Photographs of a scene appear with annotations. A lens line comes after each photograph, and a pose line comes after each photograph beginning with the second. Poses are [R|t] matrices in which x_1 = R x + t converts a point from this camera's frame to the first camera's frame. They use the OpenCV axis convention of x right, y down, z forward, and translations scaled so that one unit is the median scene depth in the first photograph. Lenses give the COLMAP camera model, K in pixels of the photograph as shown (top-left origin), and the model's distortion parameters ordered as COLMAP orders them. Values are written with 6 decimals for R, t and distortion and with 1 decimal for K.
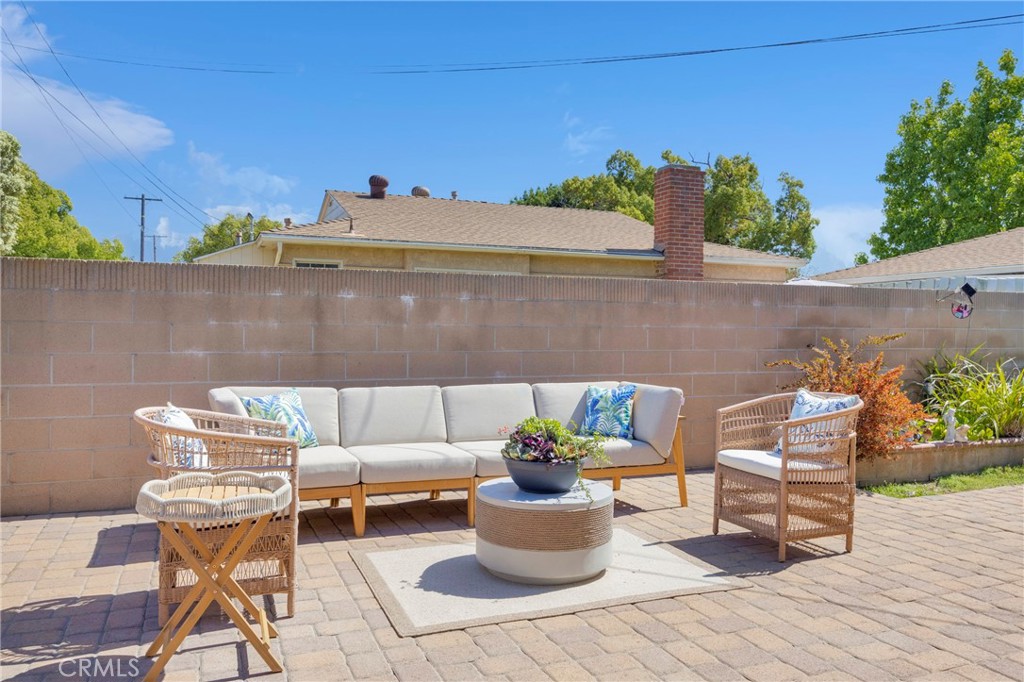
lens RADIAL K [[766.0, 0, 510.2], [0, 766.0, 339.6], [0, 0, 1]] dist [-0.000681, 0.000290]
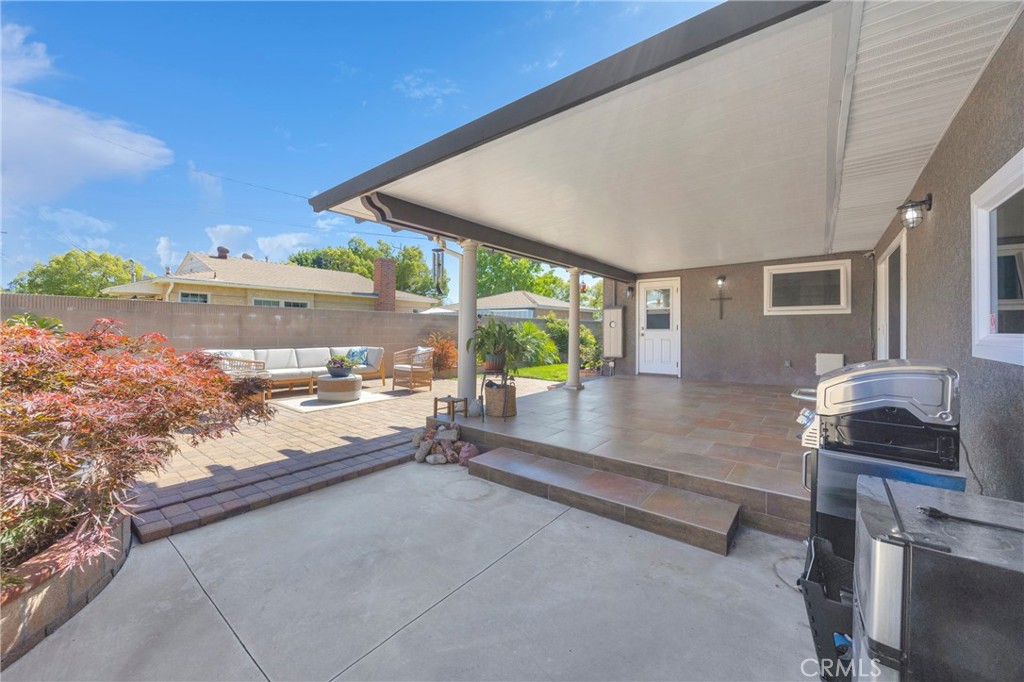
lens RADIAL K [[387.0, 0, 509.1], [0, 387.0, 332.6], [0, 0, 1]] dist [-0.004469, 0.000852]
pose [[0.866031, -0.001261, 0.499988, -0.110866], [0.001633, 0.999999, -0.000307, 0.003144], [-0.499987, 0.001083, 0.866032, -0.574236]]
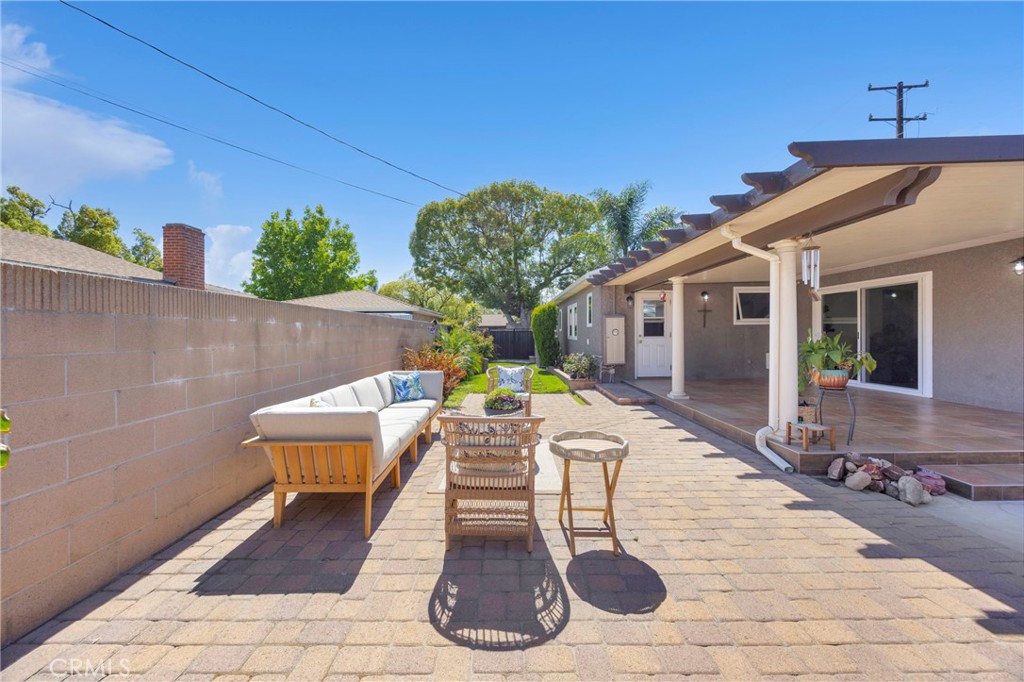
lens RADIAL K [[387.0, 0, 512.1], [0, 387.0, 342.1], [0, 0, 1]] dist [-0.004469, 0.000852]
pose [[0.376627, -0.026587, 0.925984, -0.627767], [0.014436, 0.999635, 0.022830, -0.032423], [-0.926253, 0.004769, 0.376873, 0.396856]]
